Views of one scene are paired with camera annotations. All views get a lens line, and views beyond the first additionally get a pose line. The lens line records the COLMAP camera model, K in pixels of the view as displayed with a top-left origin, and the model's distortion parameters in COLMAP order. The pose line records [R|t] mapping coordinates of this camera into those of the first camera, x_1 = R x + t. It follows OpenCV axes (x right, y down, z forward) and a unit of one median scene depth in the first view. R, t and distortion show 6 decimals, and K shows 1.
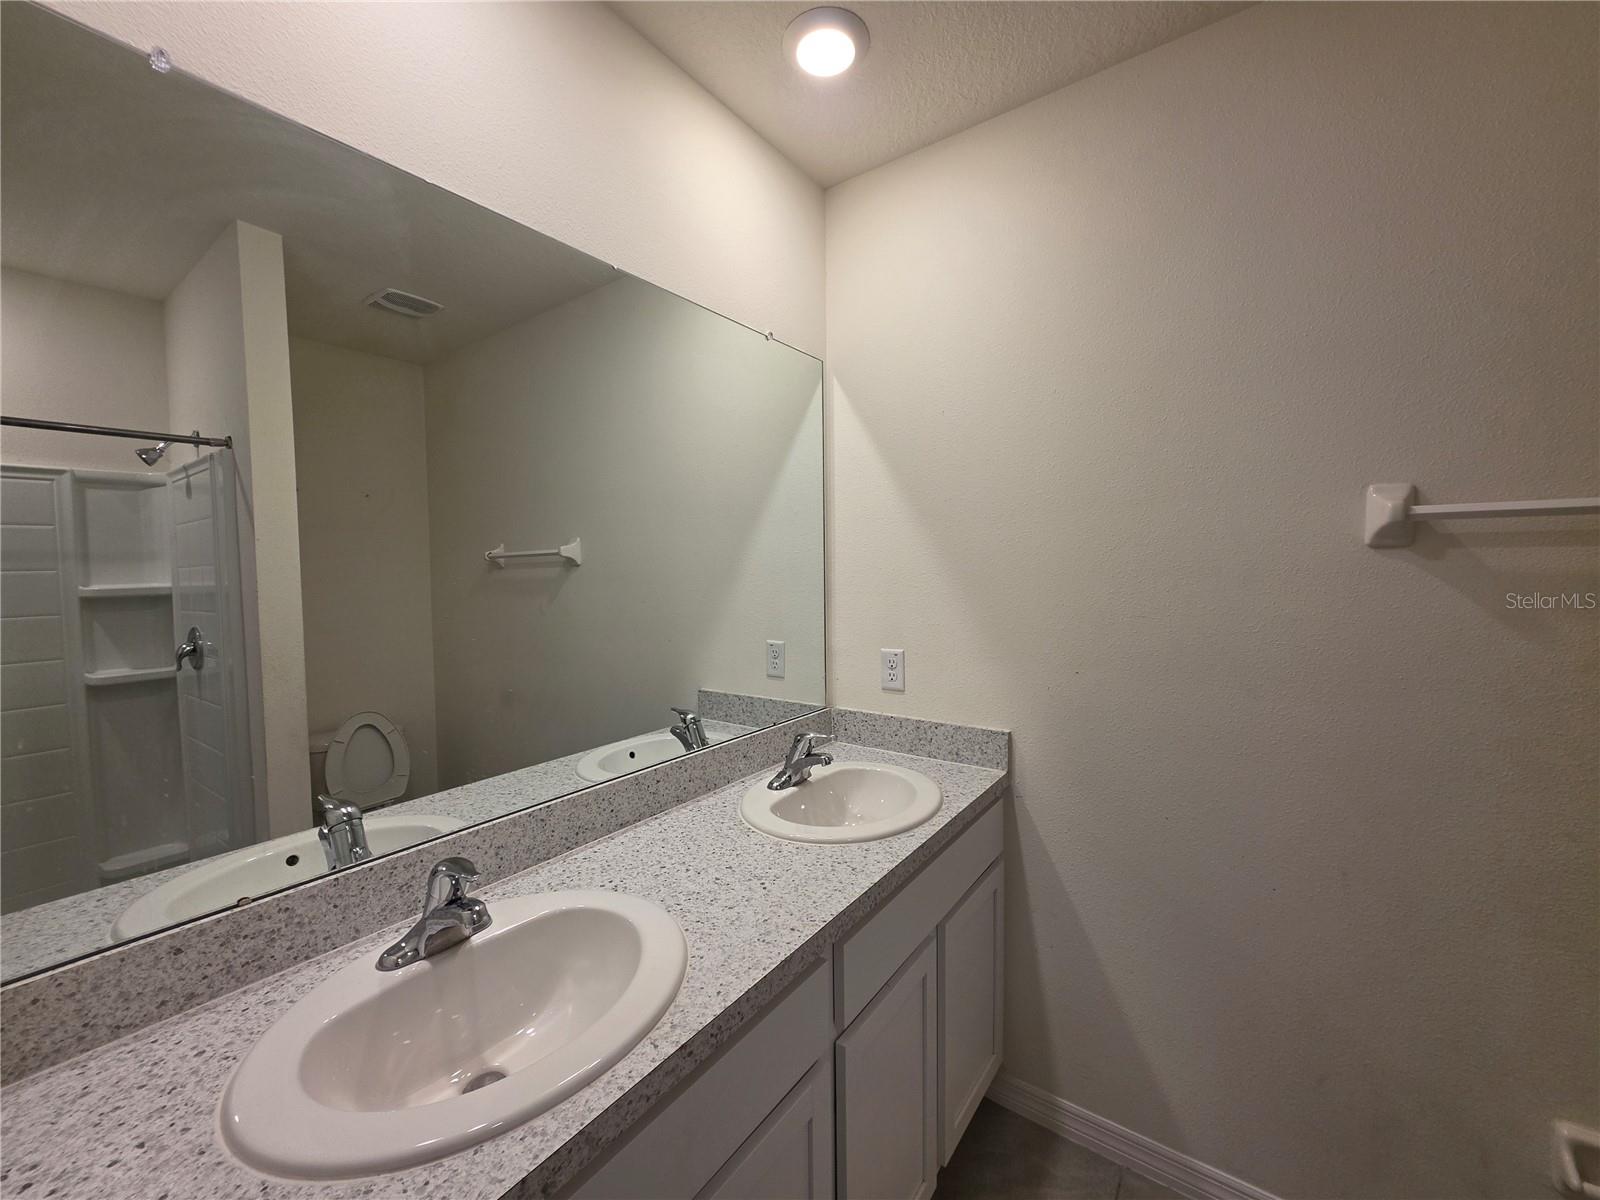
lens RADIAL K [[642.5, 0, 793.1], [0, 642.5, 595.9], [0, 0, 1]] dist [0.000538, 0.000139]
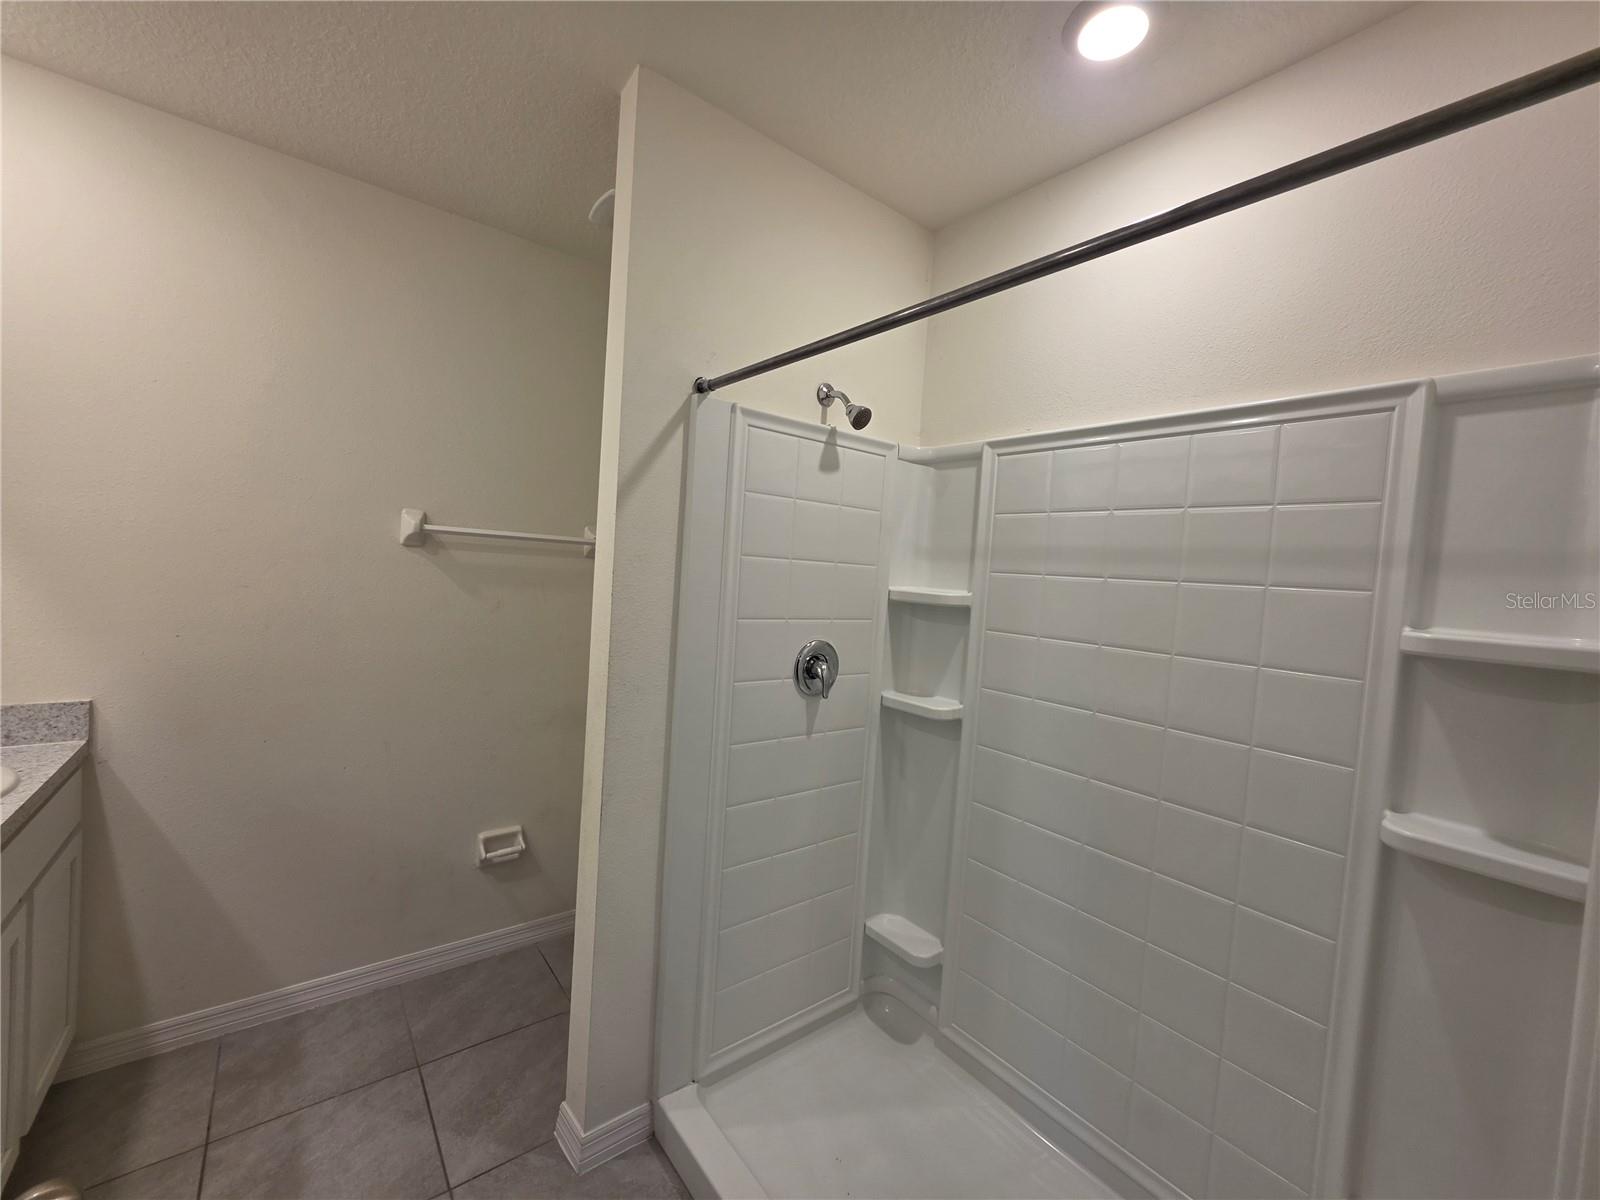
lens RADIAL K [[642.5, 0, 795.3], [0, 642.5, 598.4], [0, 0, 1]] dist [0.000538, 0.000139]
pose [[0.274701, -0.007433, 0.961501, -0.348881], [-0.020748, 0.999691, 0.013655, 0.014171], [-0.961306, -0.023700, 0.274462, -0.359530]]
